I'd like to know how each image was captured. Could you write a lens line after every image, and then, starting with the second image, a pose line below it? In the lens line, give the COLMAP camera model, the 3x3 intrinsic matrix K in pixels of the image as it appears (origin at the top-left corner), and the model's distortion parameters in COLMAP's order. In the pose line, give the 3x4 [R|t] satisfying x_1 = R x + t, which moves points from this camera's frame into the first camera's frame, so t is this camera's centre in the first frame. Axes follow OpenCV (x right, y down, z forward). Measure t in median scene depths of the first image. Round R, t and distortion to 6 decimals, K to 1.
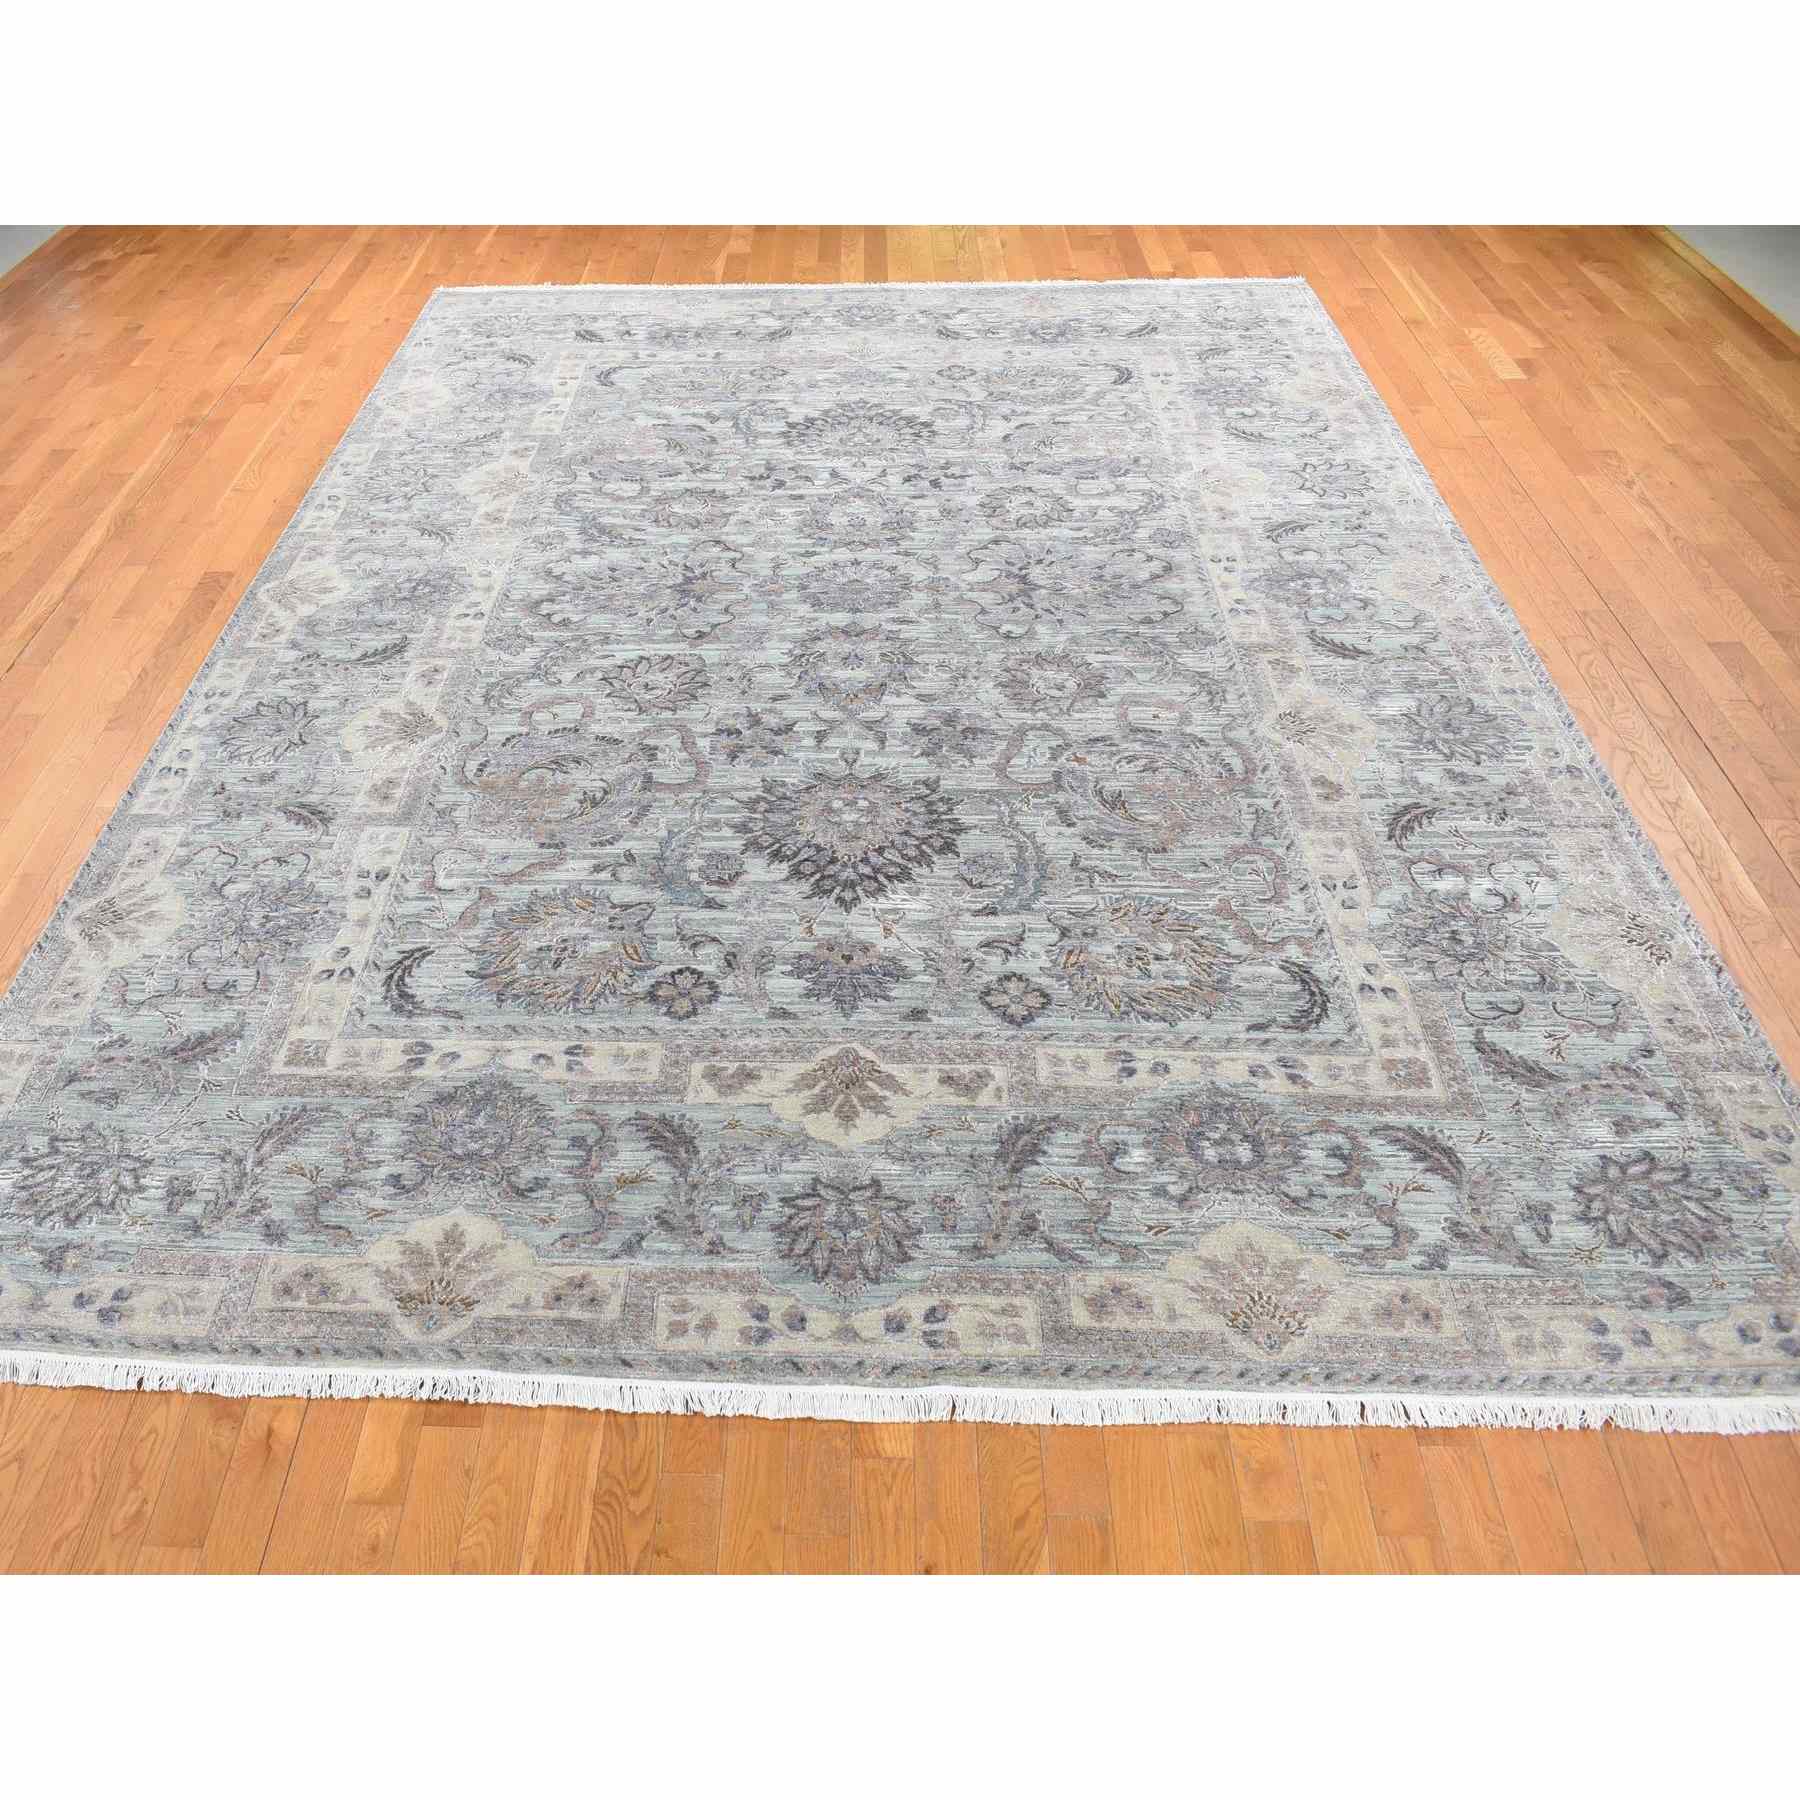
lens RADIAL K [[1613.4, 0, 900.0], [0, 1613.4, 900.0], [0, 0, 1]] dist [-0.106774, 0.016589]
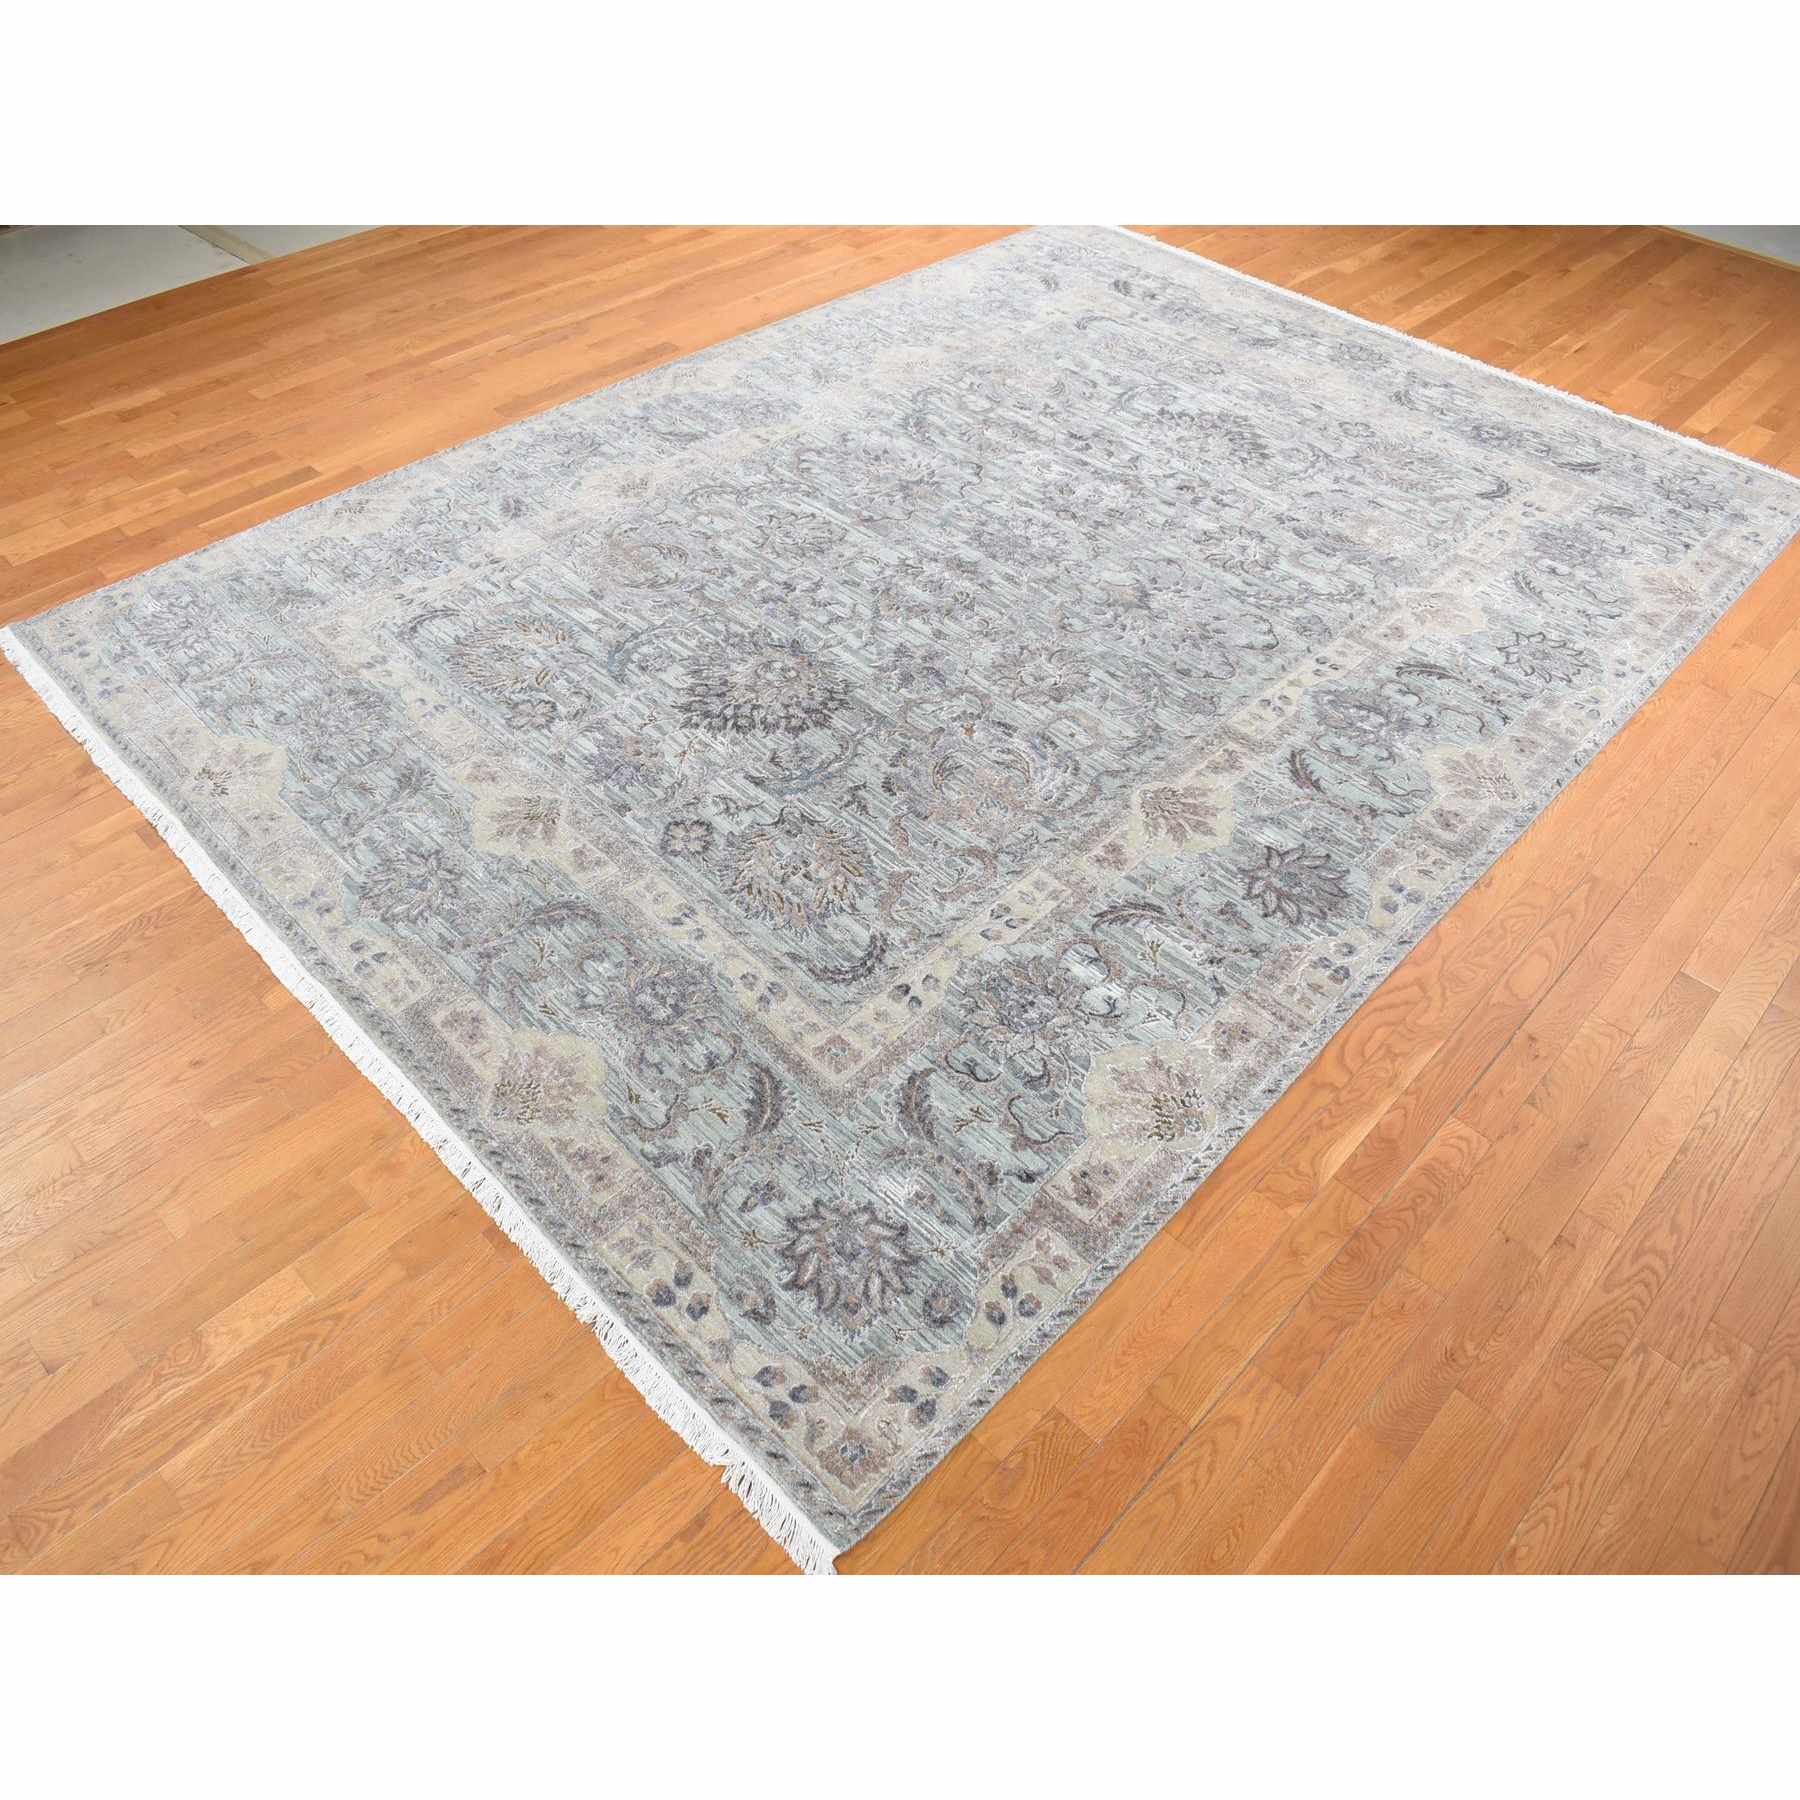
lens RADIAL K [[1613.4, 0, 900.0], [0, 1613.4, 900.0], [0, 0, 1]] dist [-0.106774, 0.016589]
pose [[0.707093, 0.494767, -0.505198, 0.733549], [-0.485740, 0.859061, 0.161463, -0.152102], [0.513883, 0.131226, 0.847764, 0.080104]]
